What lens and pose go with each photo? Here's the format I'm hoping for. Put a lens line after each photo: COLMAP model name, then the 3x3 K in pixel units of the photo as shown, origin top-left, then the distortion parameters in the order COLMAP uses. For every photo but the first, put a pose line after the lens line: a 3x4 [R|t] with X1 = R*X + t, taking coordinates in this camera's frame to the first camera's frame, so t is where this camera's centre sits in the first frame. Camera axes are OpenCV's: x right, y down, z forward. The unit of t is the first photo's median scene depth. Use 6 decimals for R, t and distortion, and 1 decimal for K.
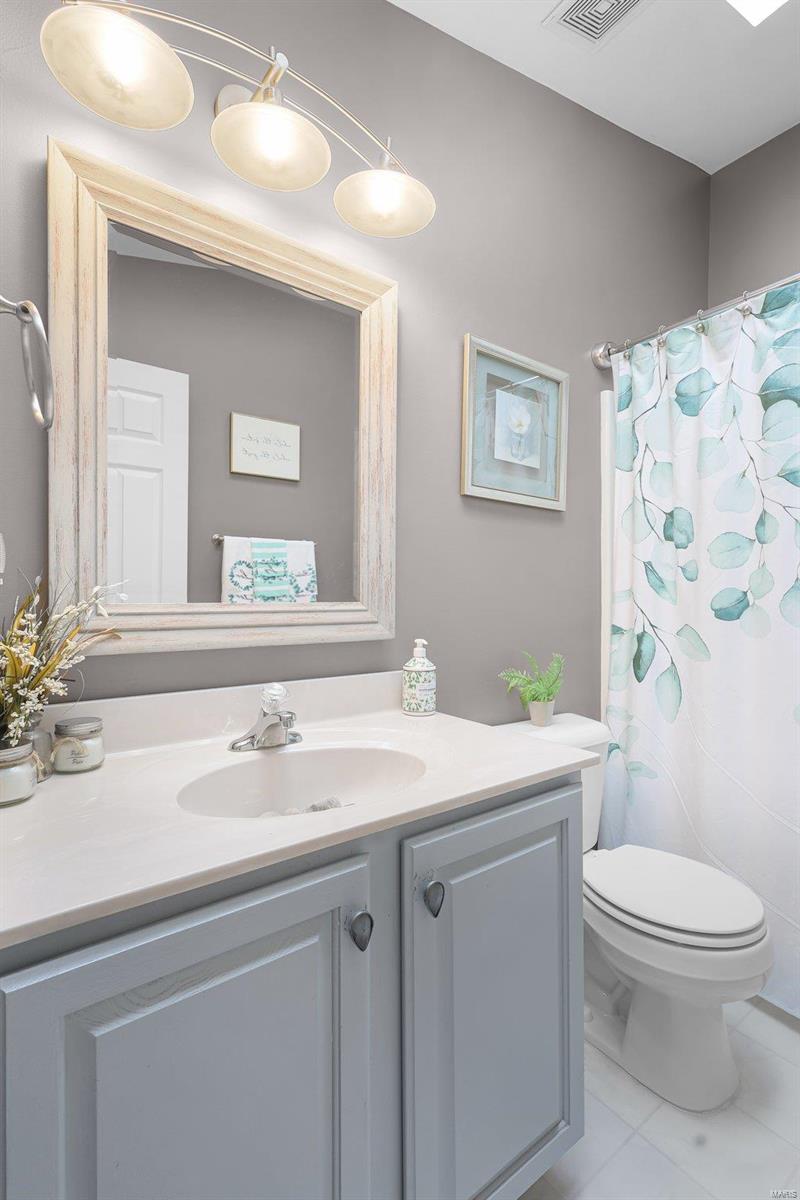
lens RADIAL K [[560.3, 0, 401.9], [0, 560.3, 600.0], [0, 0, 1]] dist [-0.002353, 0.001695]
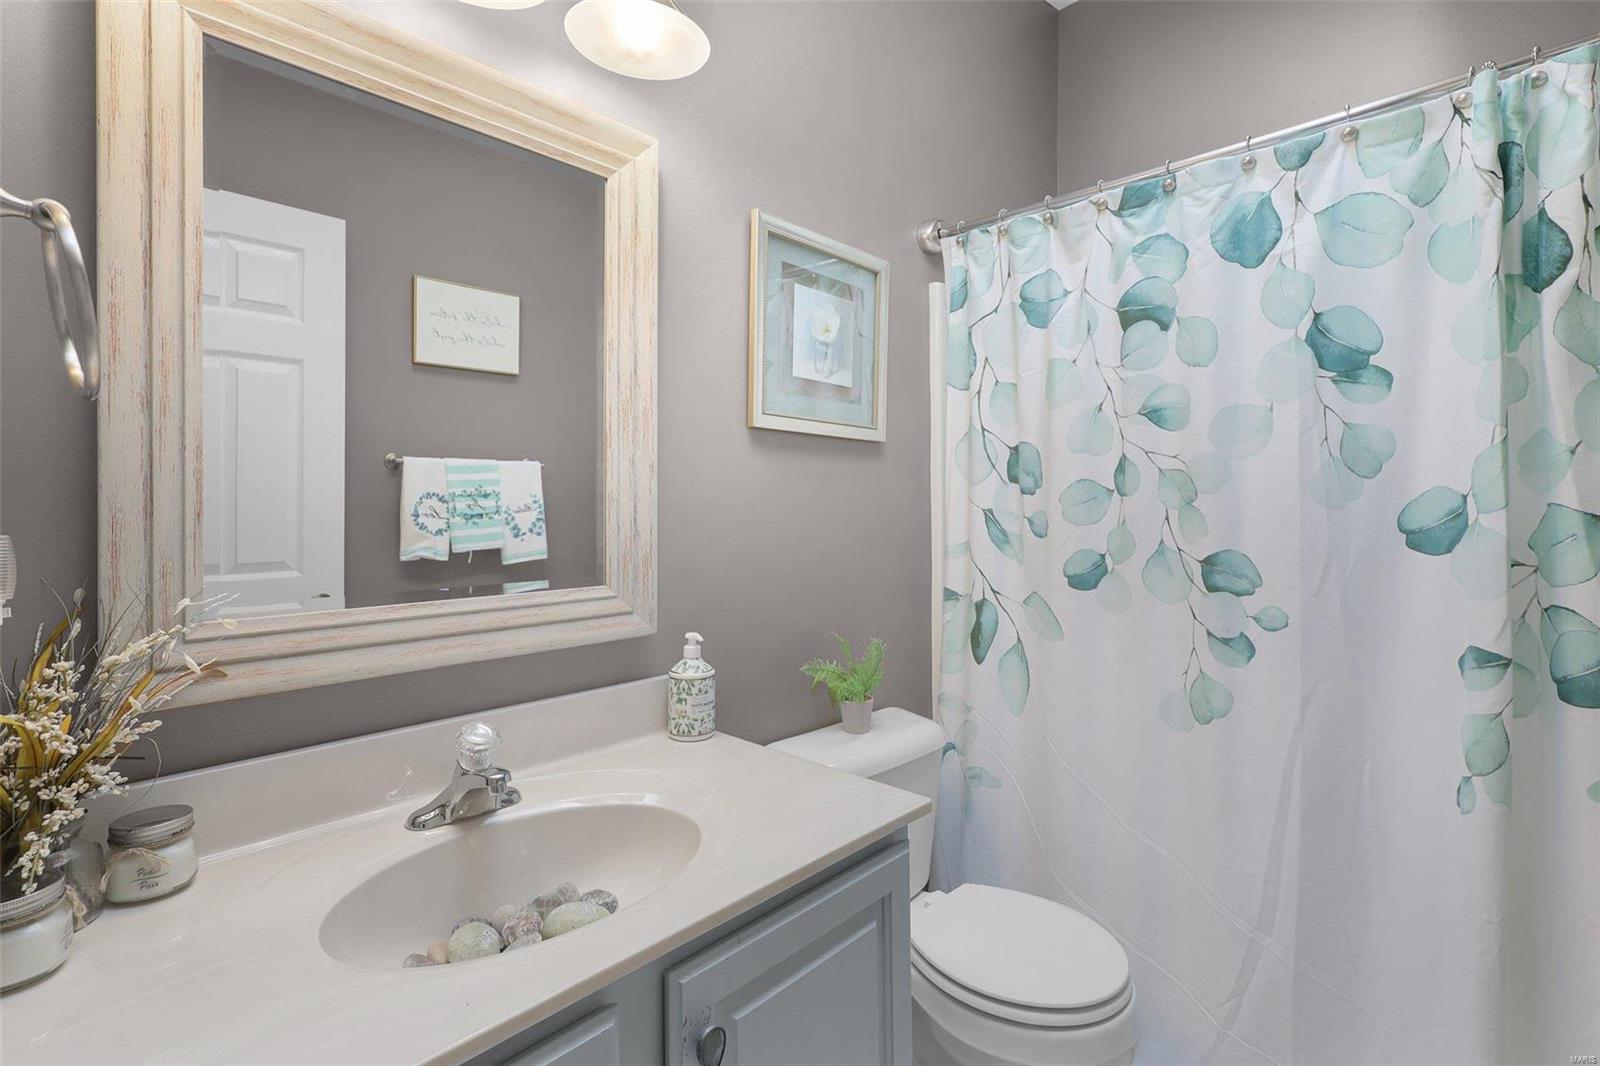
lens RADIAL K [[747.1, 0, 808.0], [0, 747.1, 417.5], [0, 0, 1]] dist [-0.002353, 0.001695]
pose [[0.984312, -0.004840, 0.176369, 0.010683], [0.006102, 0.999960, -0.006612, -0.203457], [-0.176330, 0.007585, 0.984302, 0.022596]]
